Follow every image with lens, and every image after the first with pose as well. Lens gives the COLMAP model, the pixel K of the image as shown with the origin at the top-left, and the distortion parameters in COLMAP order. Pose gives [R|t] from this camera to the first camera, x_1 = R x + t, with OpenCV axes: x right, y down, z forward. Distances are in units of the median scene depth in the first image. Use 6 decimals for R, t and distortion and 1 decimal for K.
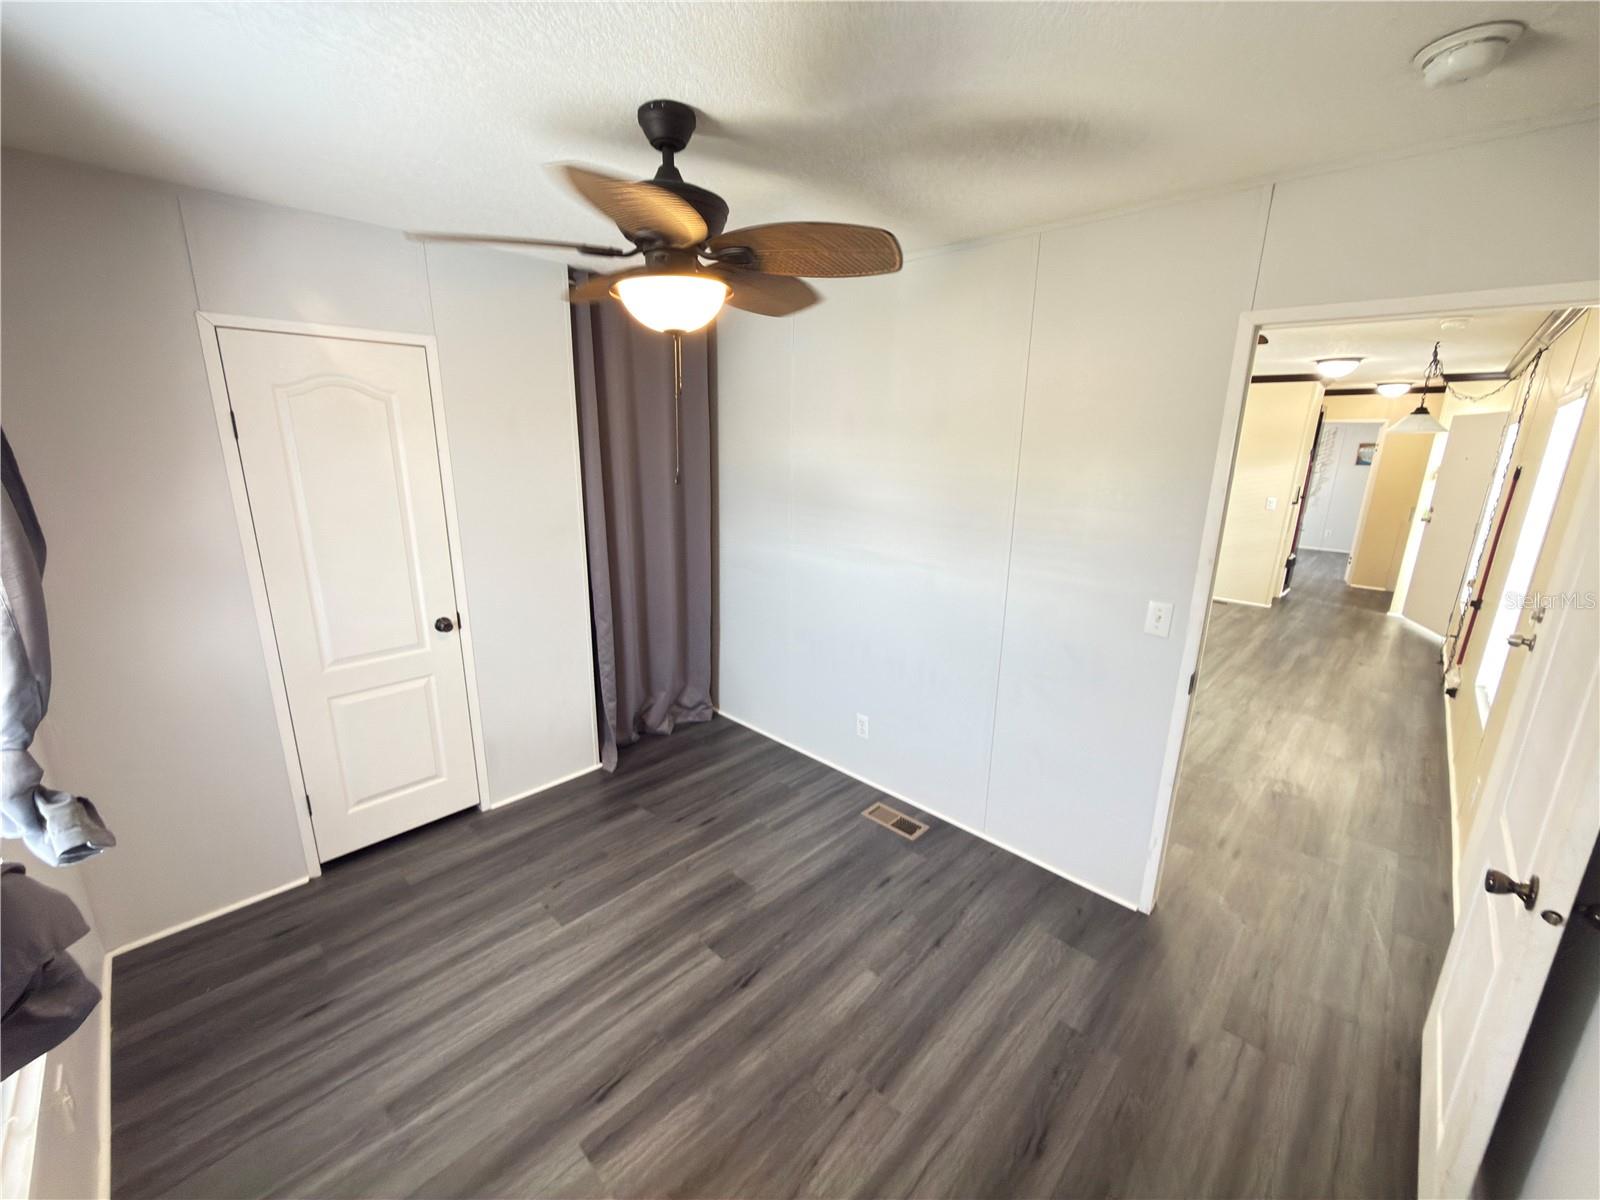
lens RADIAL K [[635.7, 0, 802.1], [0, 635.7, 599.2], [0, 0, 1]] dist [0.000784, 0.000035]
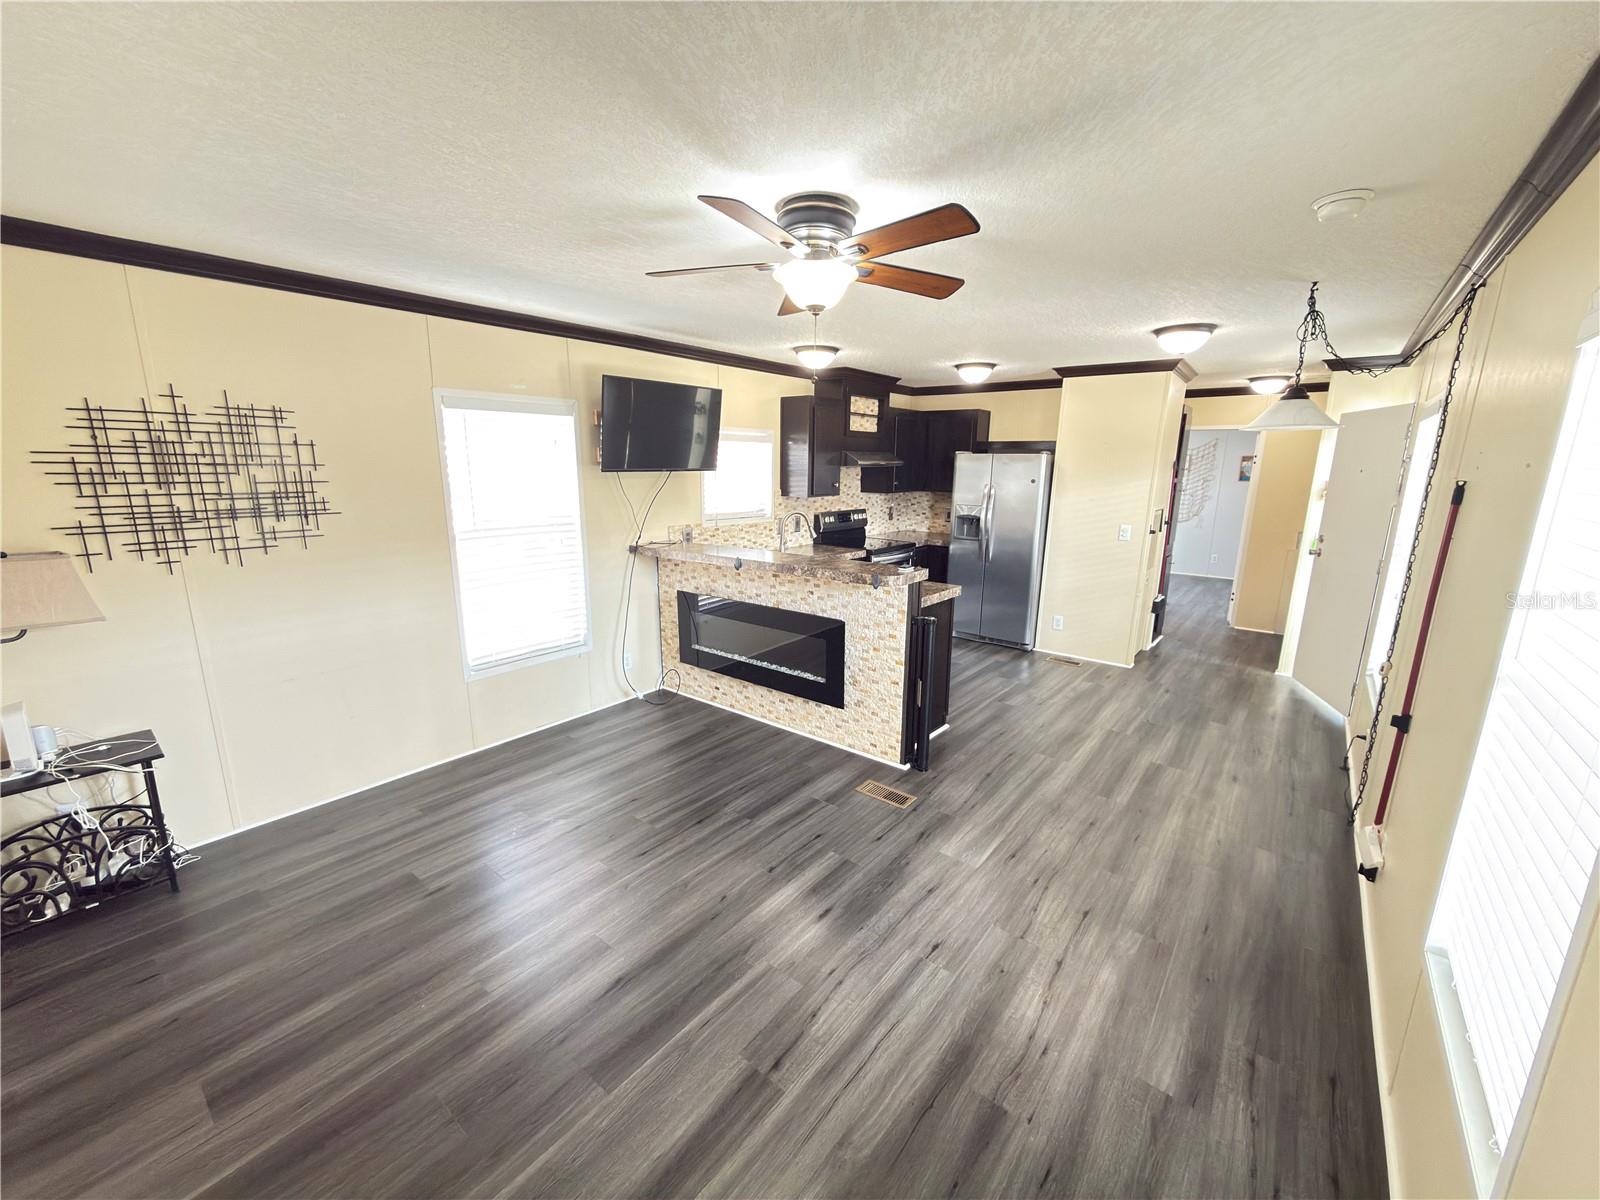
lens RADIAL K [[635.7, 0, 802.1], [0, 635.7, 599.2], [0, 0, 1]] dist [0.000784, 0.000035]
pose [[0.995497, -0.025489, 0.091302, 0.494090], [0.028333, 0.999148, -0.029993, -0.103091], [-0.090459, 0.032445, 0.995372, 0.495283]]
